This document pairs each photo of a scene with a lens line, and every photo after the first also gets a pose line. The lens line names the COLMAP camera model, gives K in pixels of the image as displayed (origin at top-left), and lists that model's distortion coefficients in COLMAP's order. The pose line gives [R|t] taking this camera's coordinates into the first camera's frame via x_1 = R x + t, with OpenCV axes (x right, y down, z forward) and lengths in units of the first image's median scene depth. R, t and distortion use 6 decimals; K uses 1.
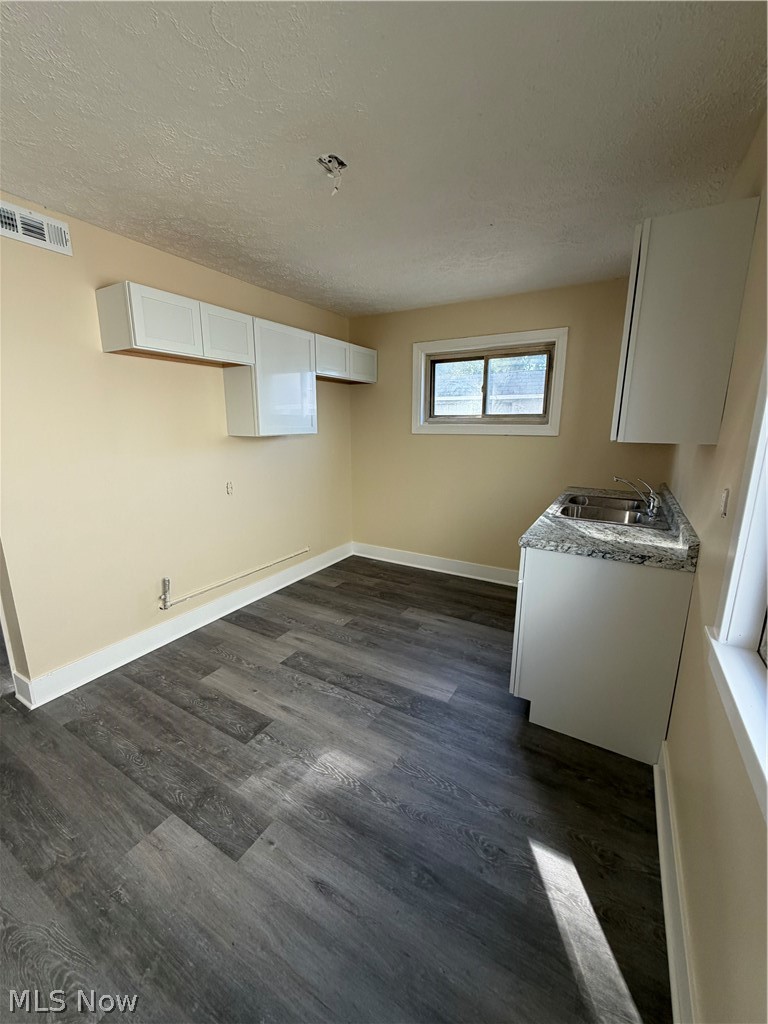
lens RADIAL K [[411.7, 0, 382.5], [0, 411.7, 510.7], [0, 0, 1]] dist [-0.000571, 0.000705]
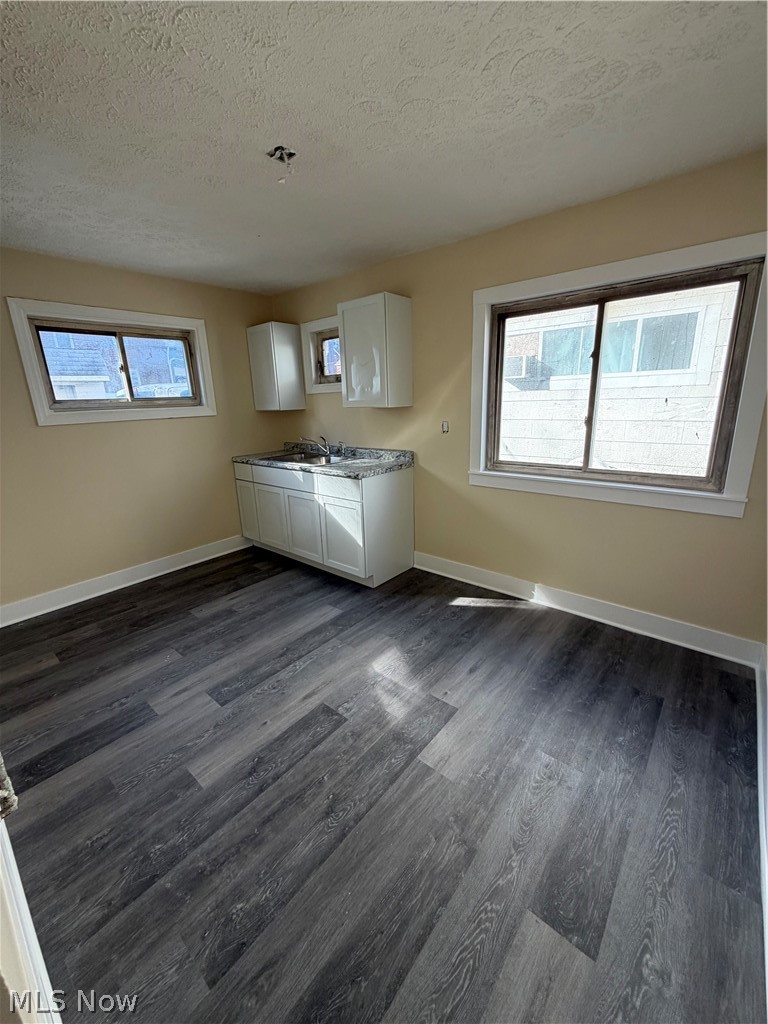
lens RADIAL K [[411.7, 0, 386.9], [0, 411.7, 511.9], [0, 0, 1]] dist [-0.000571, 0.000705]
pose [[0.159041, -0.272998, 0.948777, -0.872572], [0.243779, 0.942111, 0.230216, -0.097912], [-0.956702, 0.194678, 0.216385, 0.447148]]
